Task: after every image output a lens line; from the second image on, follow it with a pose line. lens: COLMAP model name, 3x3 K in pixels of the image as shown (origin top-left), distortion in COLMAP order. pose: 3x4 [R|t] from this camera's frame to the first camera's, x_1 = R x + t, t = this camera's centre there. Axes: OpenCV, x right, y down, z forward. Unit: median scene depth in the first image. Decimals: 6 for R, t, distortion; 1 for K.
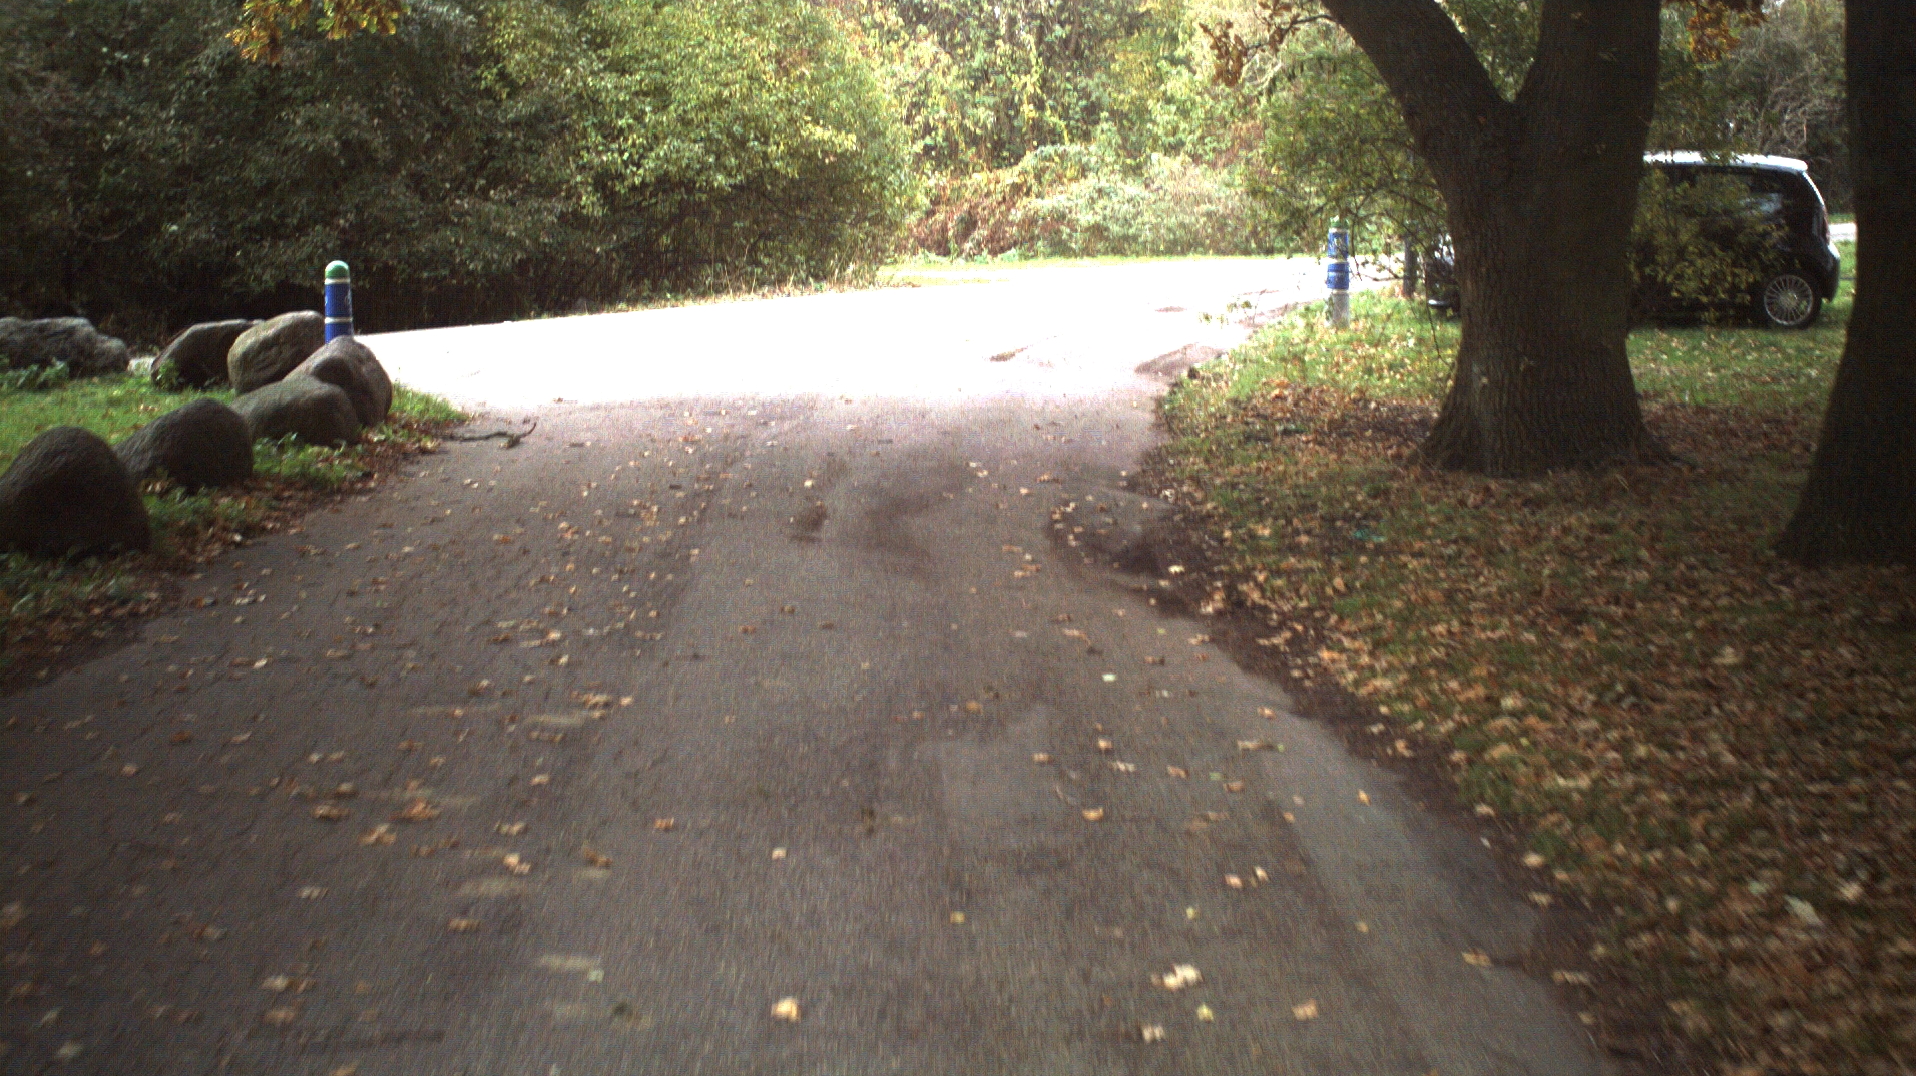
lens RADIAL K [[3205.0, 0, 958.0], [0, 3205.0, 538.0], [0, 0, 1]] dist [-0.211909, -0.022439]
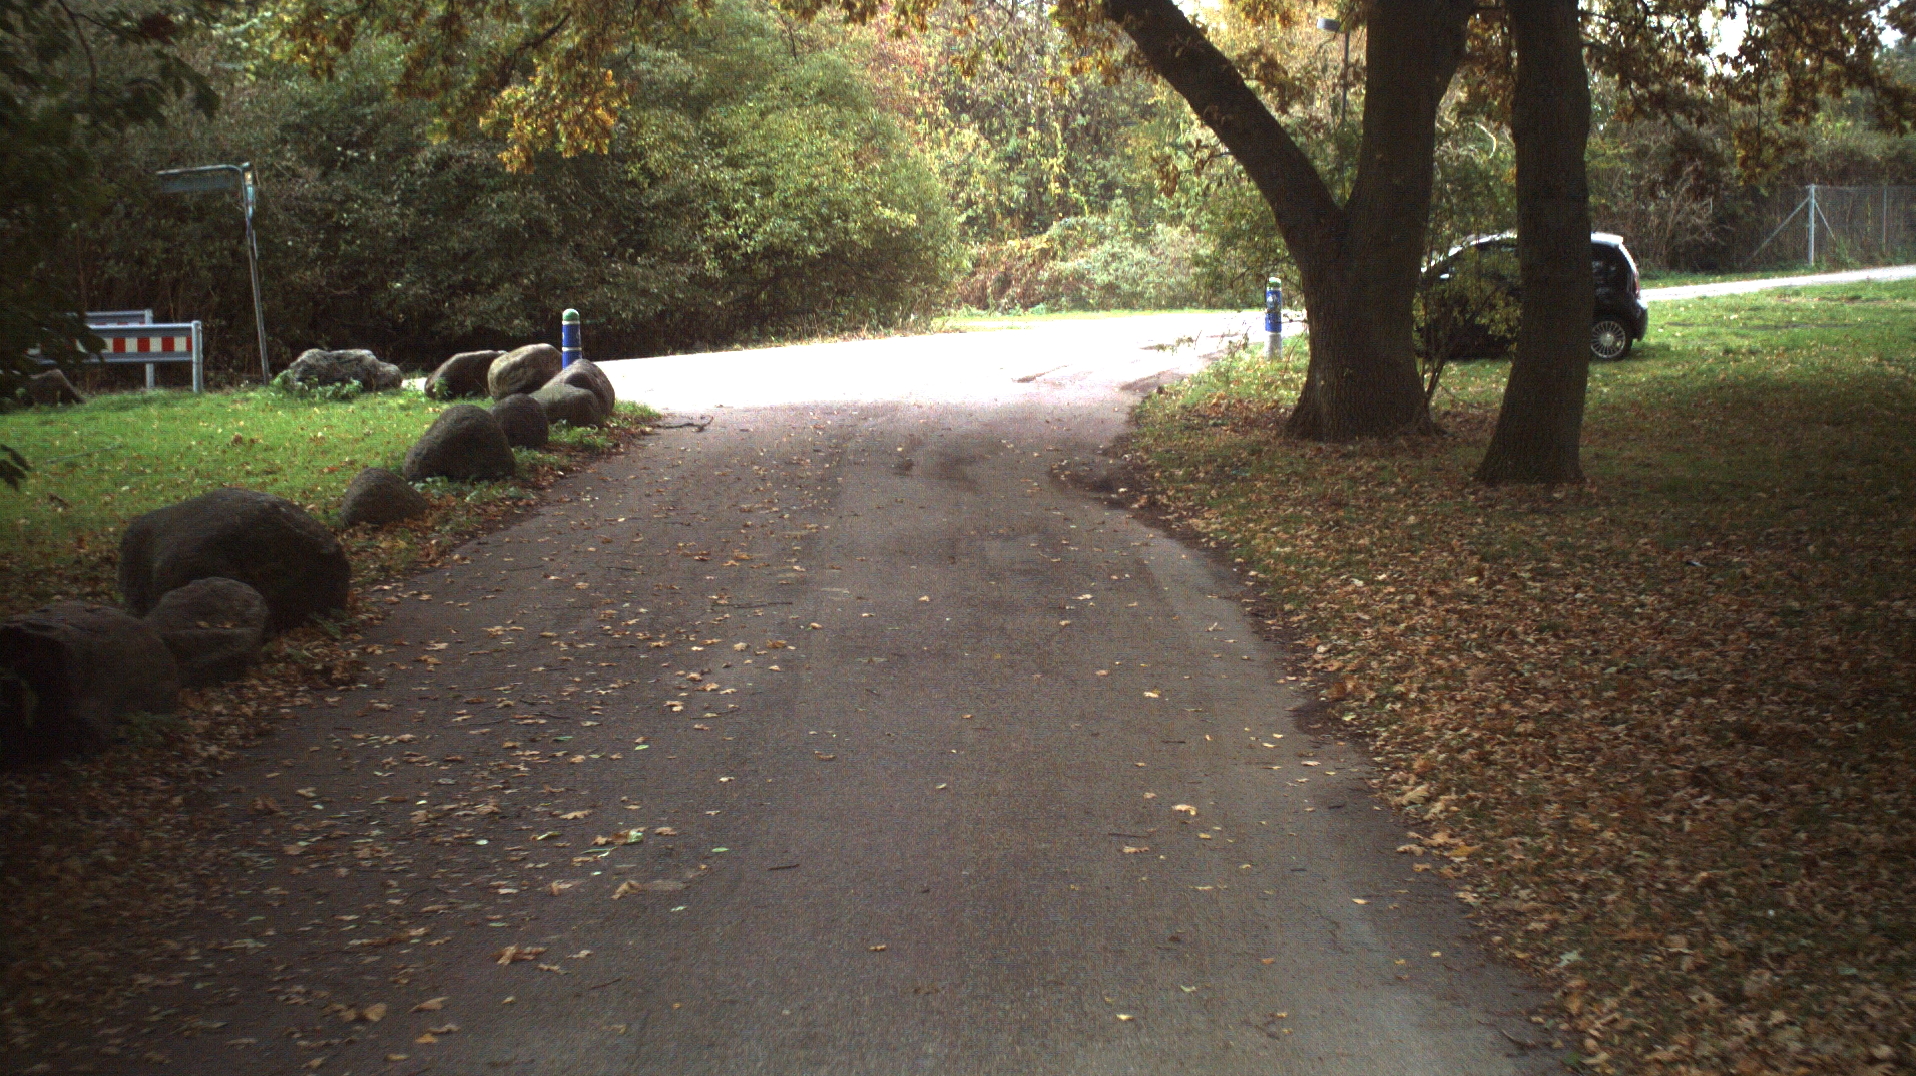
lens RADIAL K [[3205.0, 0, 958.0], [0, 3205.0, 538.0], [0, 0, 1]] dist [-0.211909, -0.022439]
pose [[0.999929, 0.001409, -0.011804, 0.000447], [-0.001616, 0.999844, -0.017561, 0.027289], [0.011777, 0.017579, 0.999776, -0.291642]]
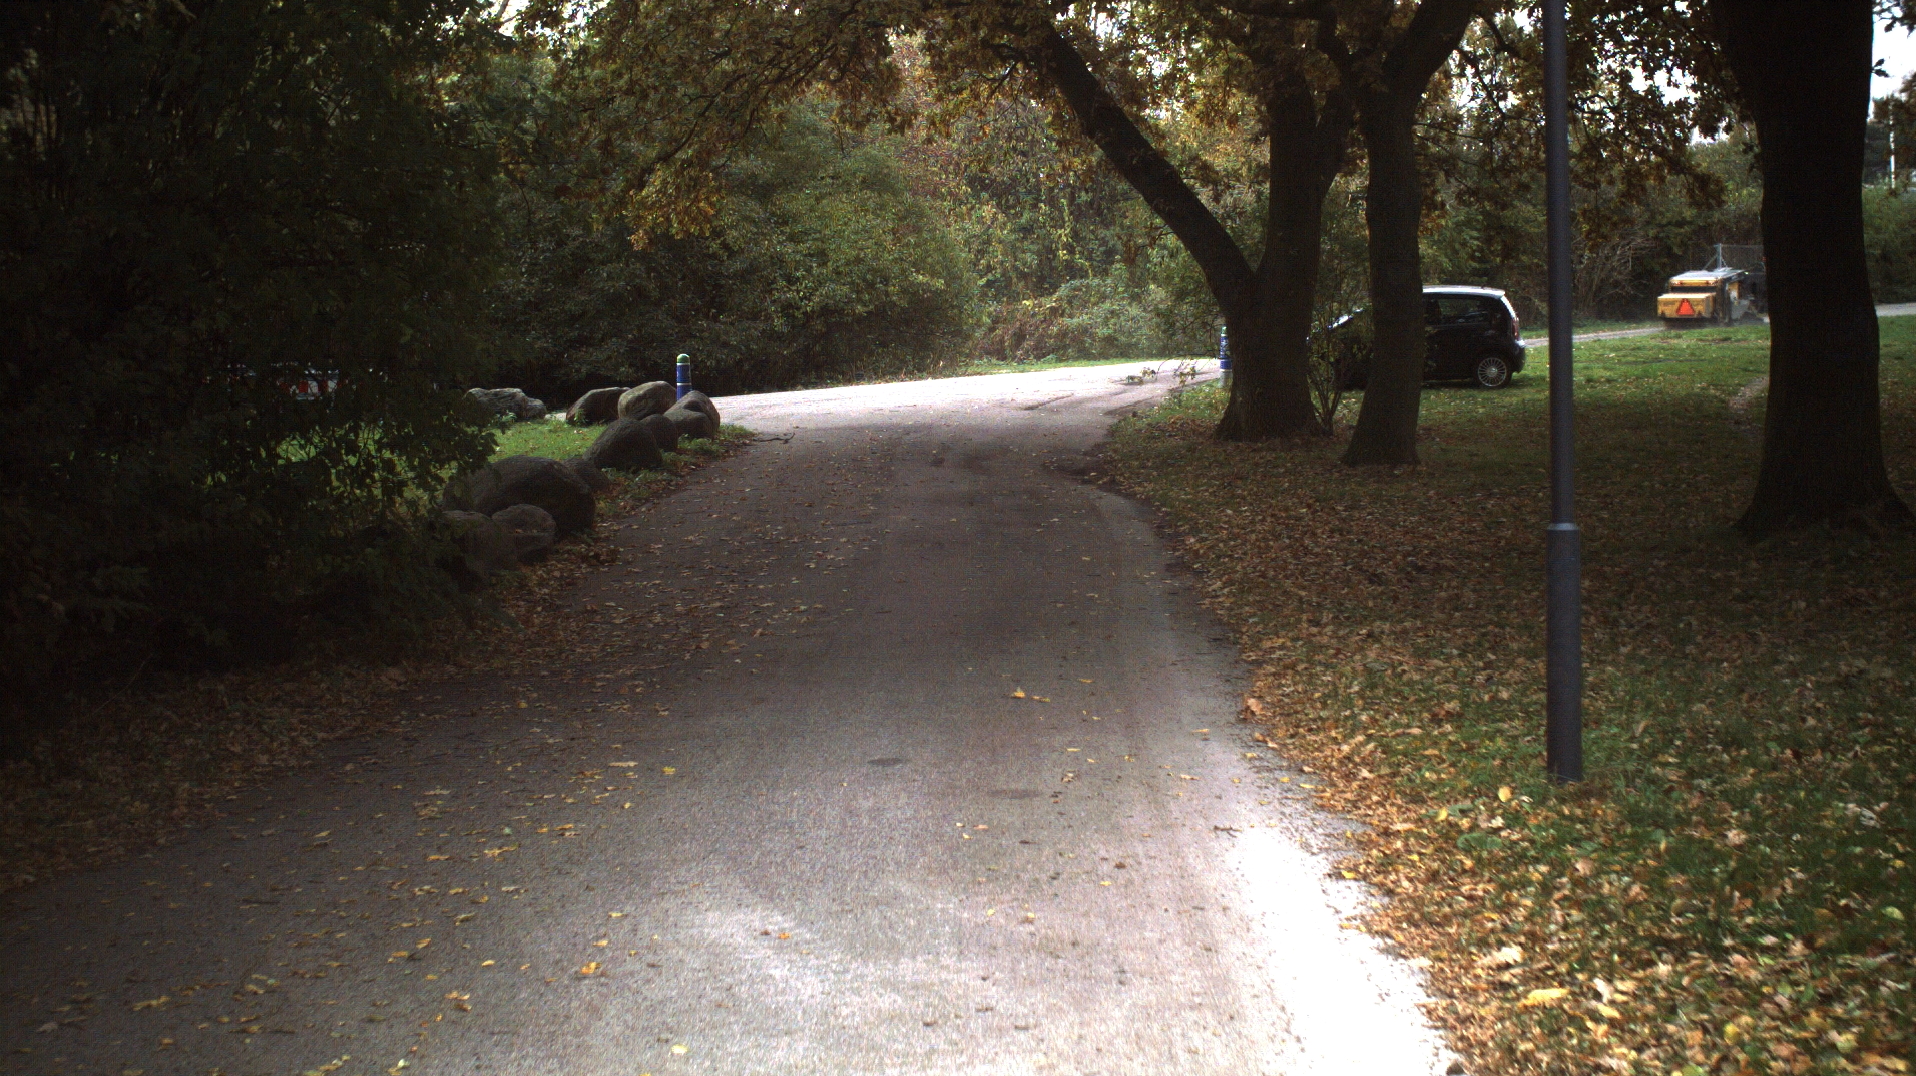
lens RADIAL K [[3205.0, 0, 958.0], [0, 3205.0, 538.0], [0, 0, 1]] dist [-0.211909, -0.022439]
pose [[0.999751, -0.008512, -0.020630, 0.006805], [0.007742, 0.999281, -0.037108, 0.060996], [0.020931, 0.036939, 0.999098, -0.582669]]
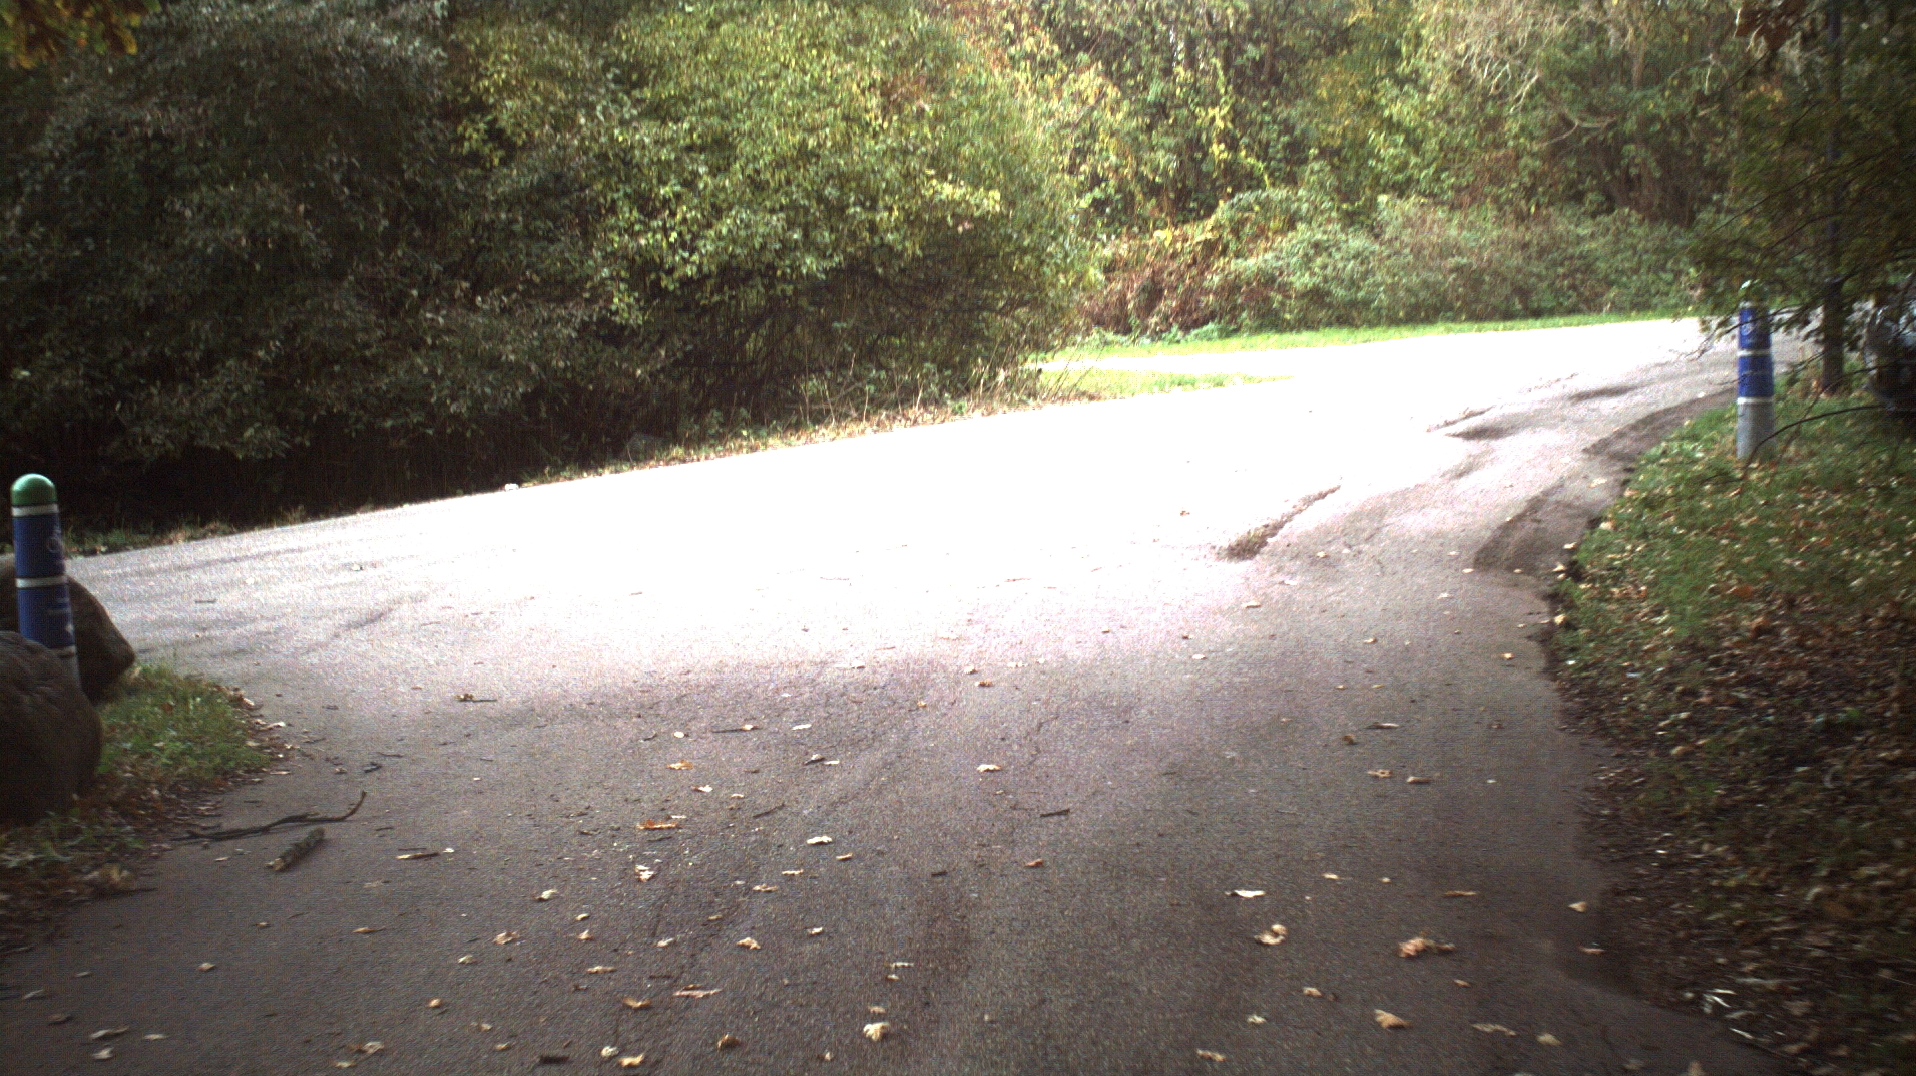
lens RADIAL K [[3205.0, 0, 958.0], [0, 3205.0, 538.0], [0, 0, 1]] dist [-0.211909, -0.022439]
pose [[0.997321, -0.046452, -0.056506, -0.004456], [0.045485, 0.998798, -0.018269, -0.036489], [0.057287, 0.015649, 0.998235, 0.290652]]
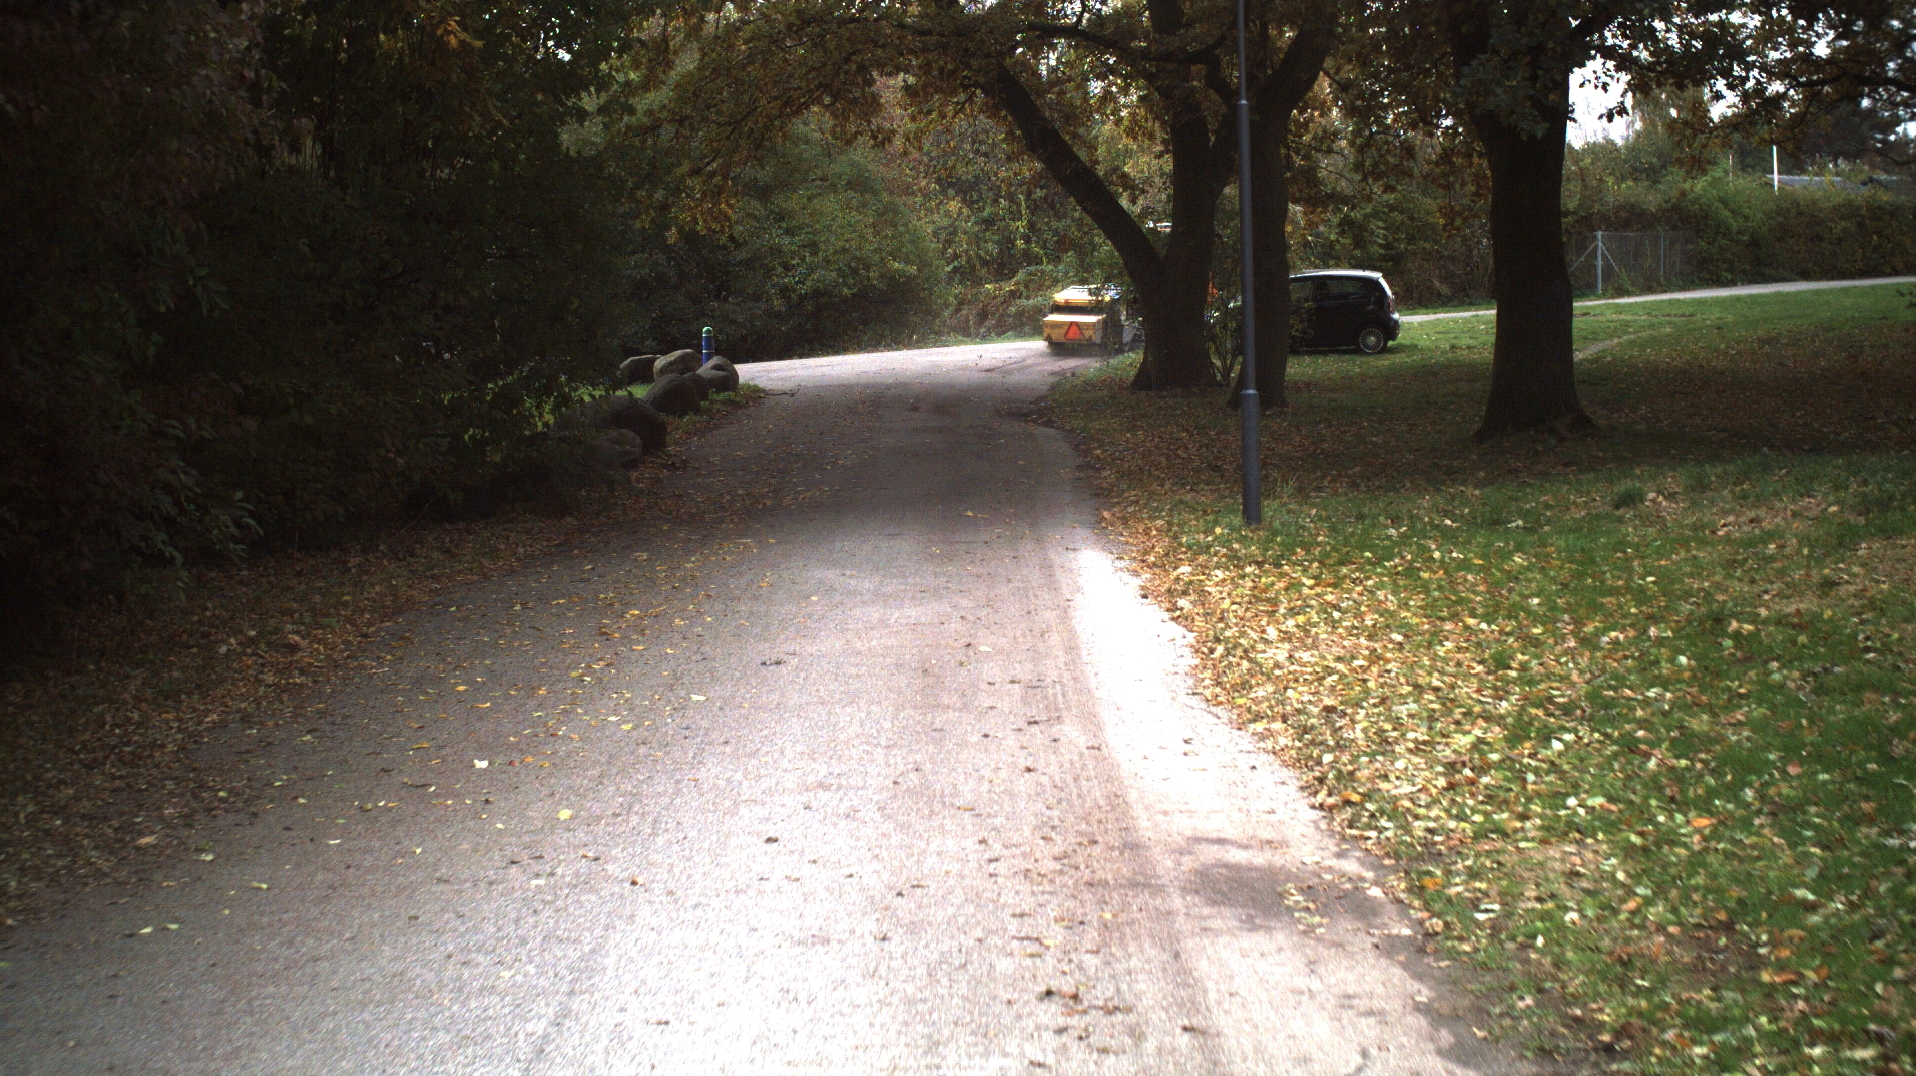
lens RADIAL K [[3205.0, 0, 958.0], [0, 3205.0, 538.0], [0, 0, 1]] dist [-0.211909, -0.022439]
pose [[0.999849, -0.013211, -0.011282, 0.011535], [0.012833, 0.999375, -0.032950, 0.095484], [0.011710, 0.032801, 0.999393, -0.872680]]
